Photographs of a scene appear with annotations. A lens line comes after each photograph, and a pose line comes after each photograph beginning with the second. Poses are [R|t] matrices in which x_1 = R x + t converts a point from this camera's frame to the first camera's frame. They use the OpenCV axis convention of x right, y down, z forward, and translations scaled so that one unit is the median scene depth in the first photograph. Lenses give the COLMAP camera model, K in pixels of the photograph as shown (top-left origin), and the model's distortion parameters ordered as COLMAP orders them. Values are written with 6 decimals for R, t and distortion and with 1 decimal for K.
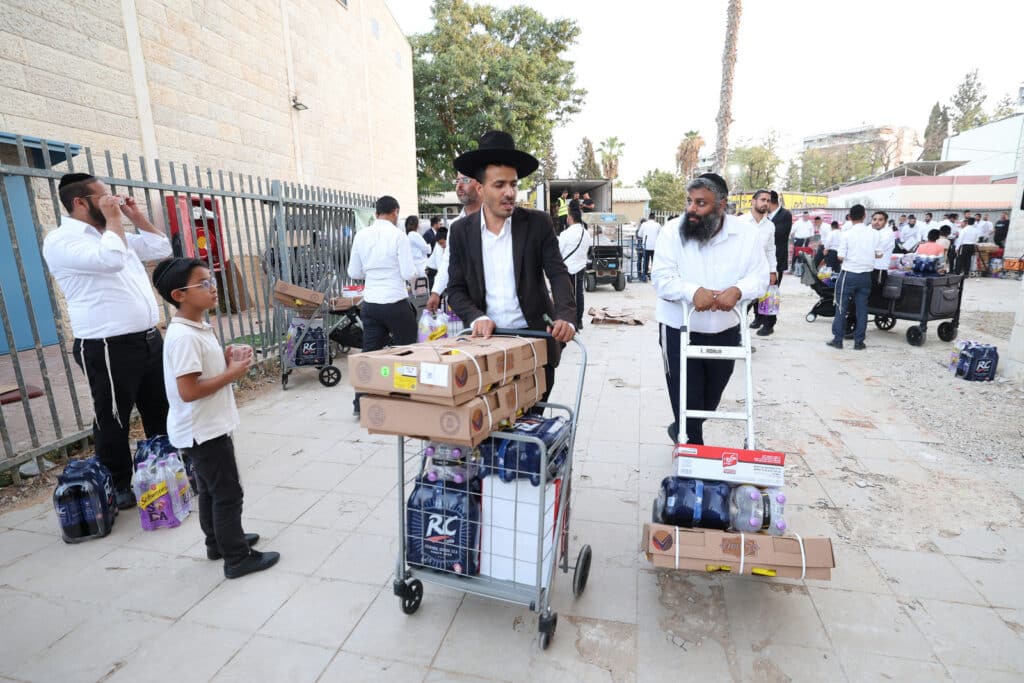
lens RADIAL K [[510.3, 0, 529.0], [0, 510.3, 352.3], [0, 0, 1]] dist [-0.047665, 0.018657]
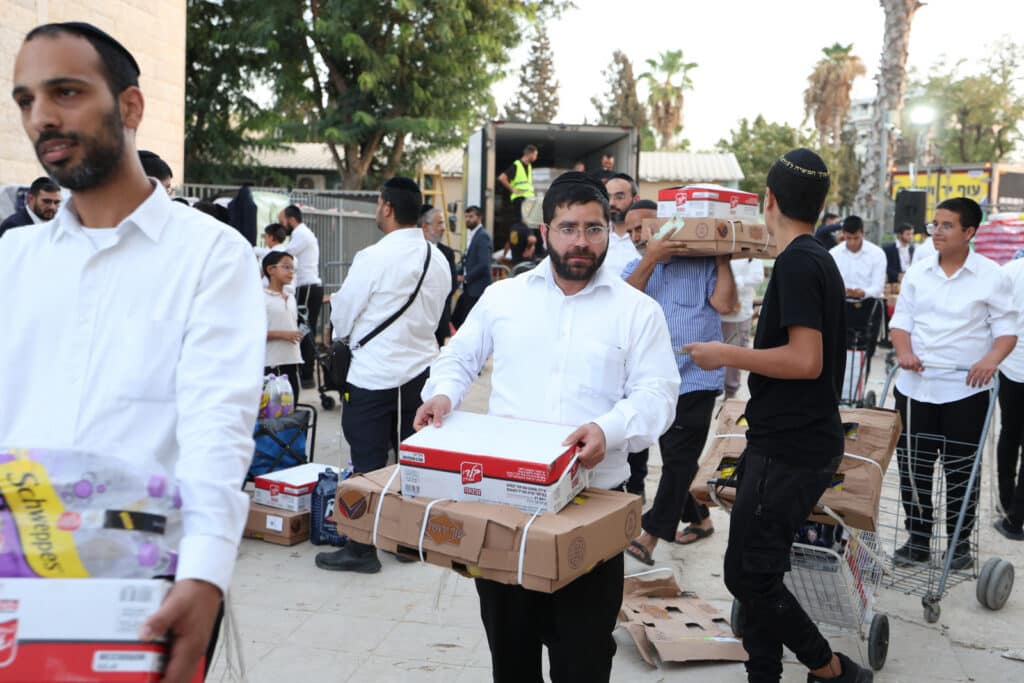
lens RADIAL K [[1050.3, 0, 519.3], [0, 1050.3, 329.7], [0, 0, 1]] dist [0.024593, 0.081968]
pose [[0.999036, 0.042309, 0.011668, 0.041440], [-0.040221, 0.988993, -0.142393, -0.026193], [-0.017564, 0.141786, 0.989741, 0.095001]]
